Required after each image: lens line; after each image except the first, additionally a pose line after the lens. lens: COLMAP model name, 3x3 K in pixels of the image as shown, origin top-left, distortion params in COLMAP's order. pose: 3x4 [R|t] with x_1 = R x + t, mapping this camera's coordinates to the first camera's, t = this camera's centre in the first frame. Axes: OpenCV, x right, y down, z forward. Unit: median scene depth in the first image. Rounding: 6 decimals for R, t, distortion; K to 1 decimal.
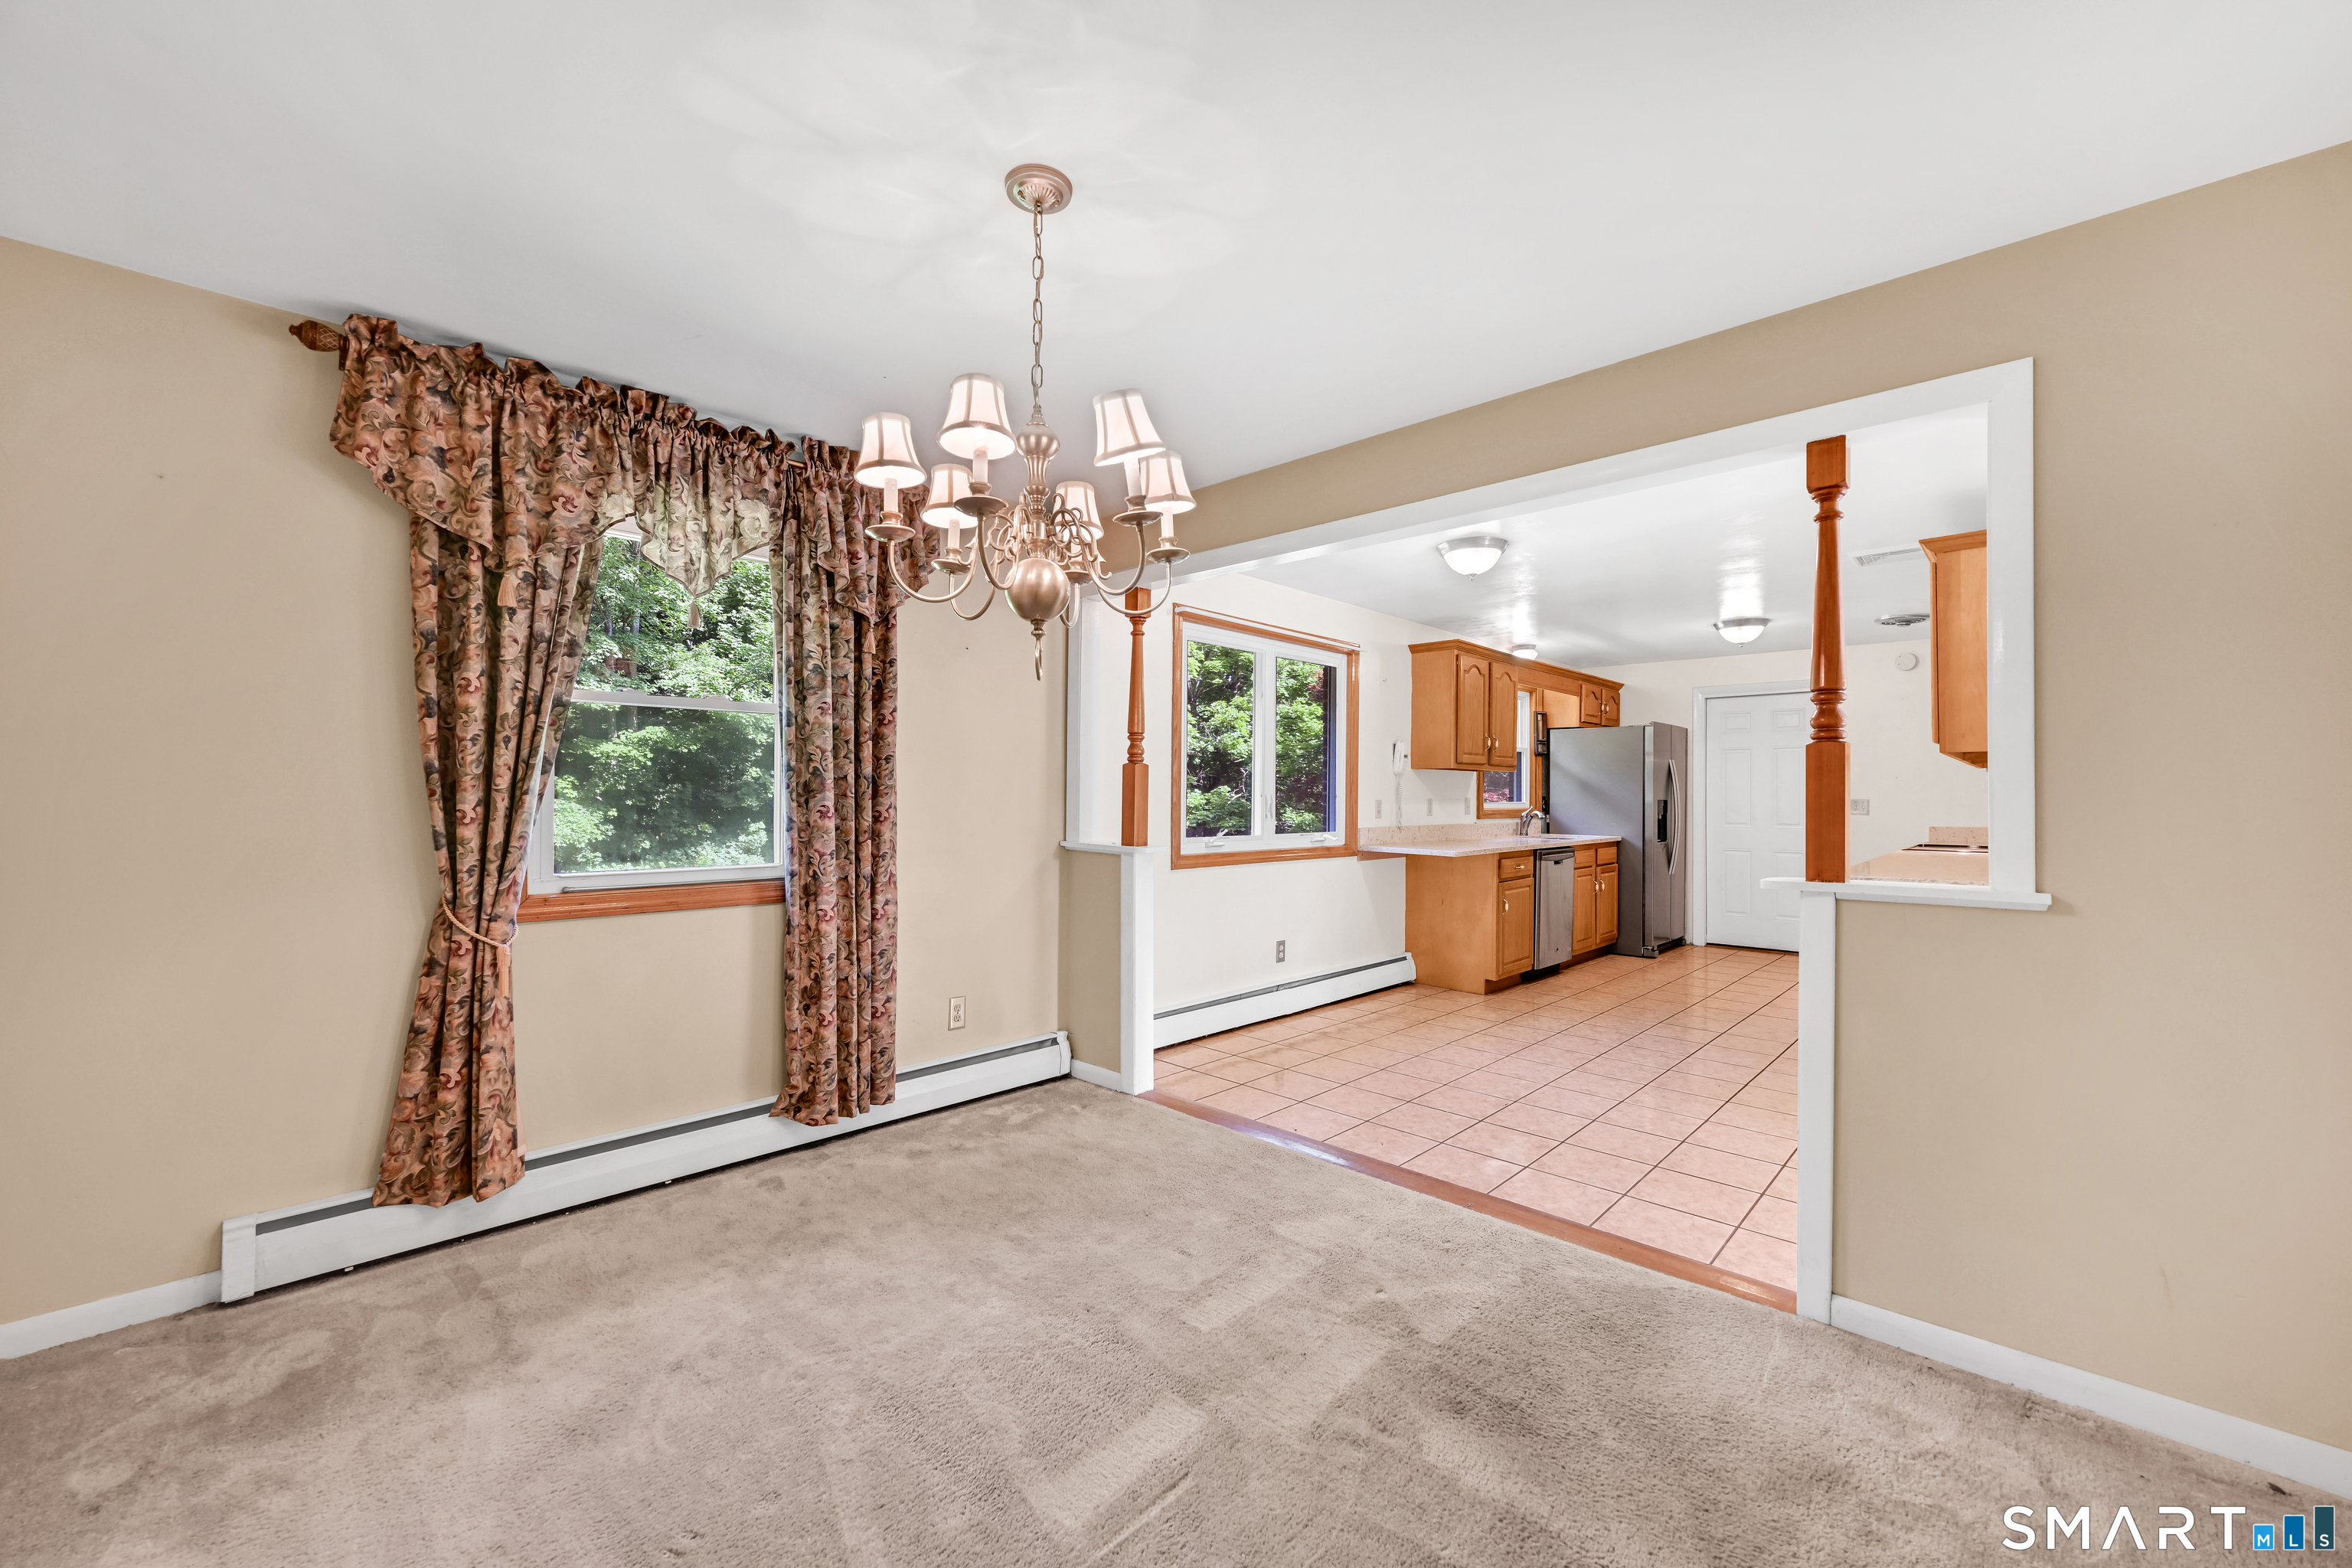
lens RADIAL K [[946.4, 0, 1163.7], [0, 946.4, 792.6], [0, 0, 1]] dist [-0.001711, 0.000654]
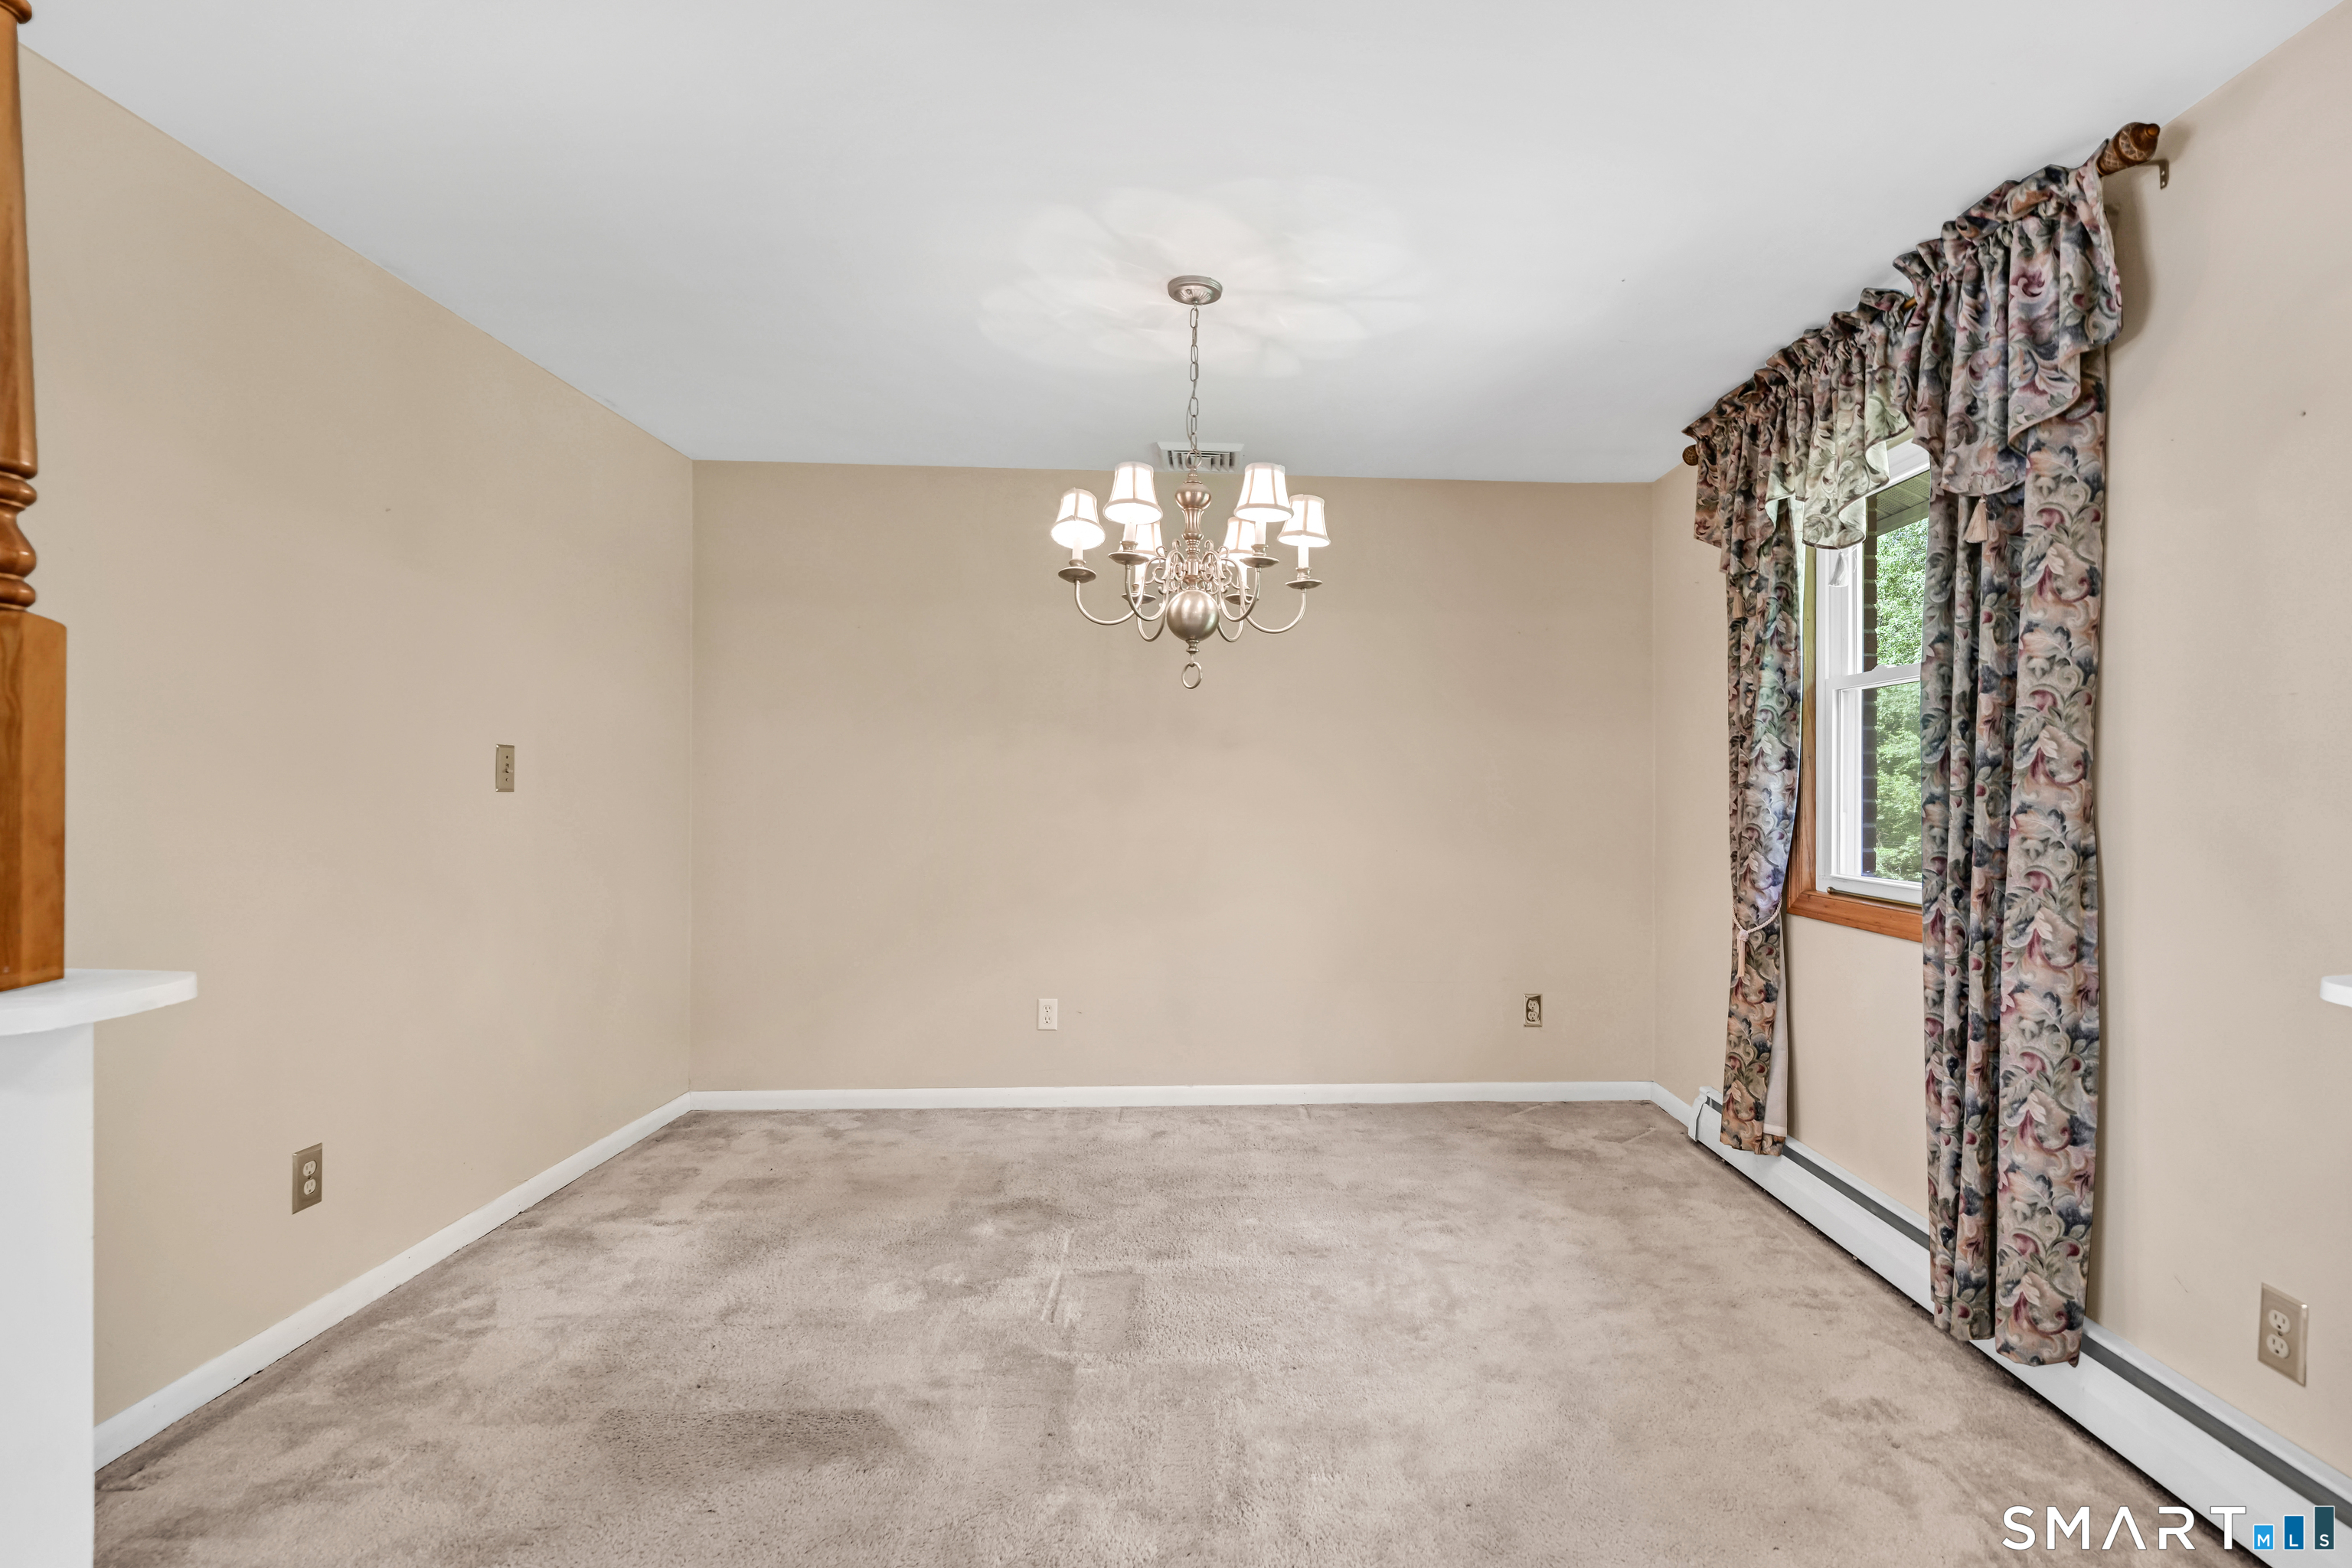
lens RADIAL K [[1110.2, 0, 1293.2], [0, 1110.2, 779.9], [0, 0, 1]] dist [-0.004569, 0.000962]
pose [[-0.670048, -0.013922, -0.742187, 0.440249], [-0.008706, 0.999903, -0.010896, 0.008665], [0.742267, -0.000840, -0.670104, 1.075425]]
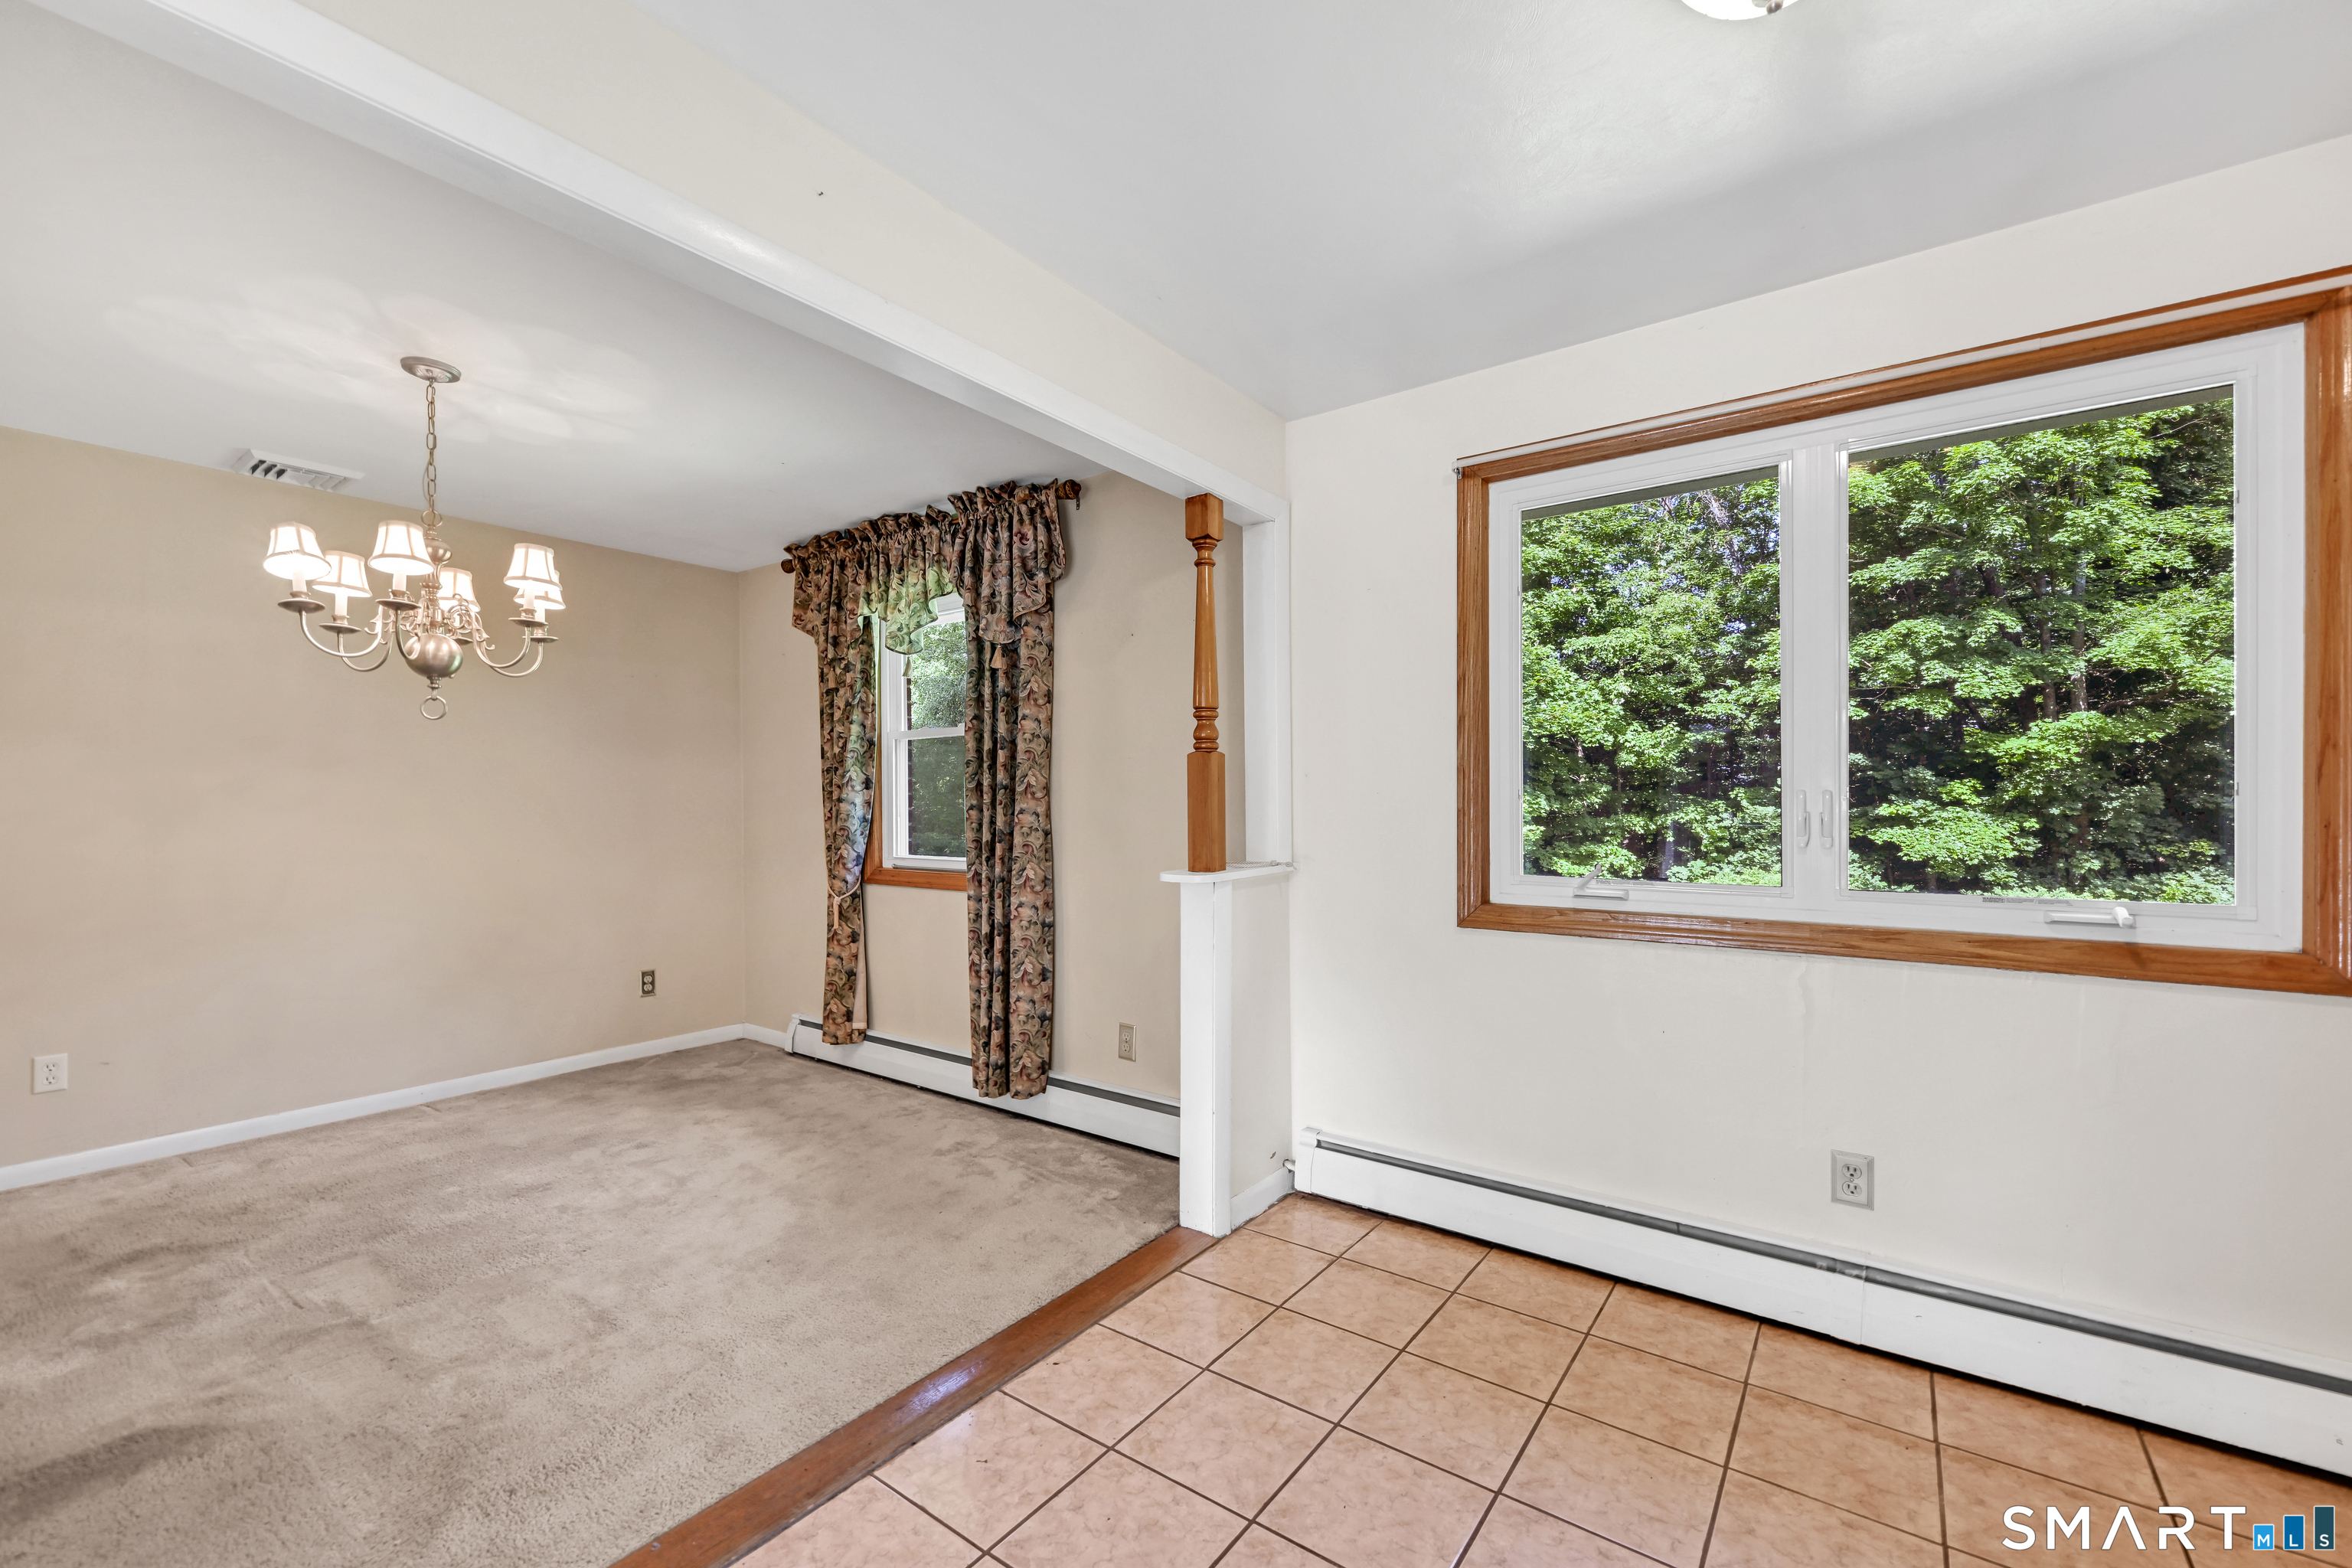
lens RADIAL K [[946.4, 0, 1177.2], [0, 946.4, 800.2], [0, 0, 1]] dist [-0.001711, 0.000654]
pose [[0.136407, -0.006605, -0.990631, 0.731878], [0.006200, 0.999964, -0.005813, 0.009295], [0.990633, -0.005349, 0.136443, 0.991908]]
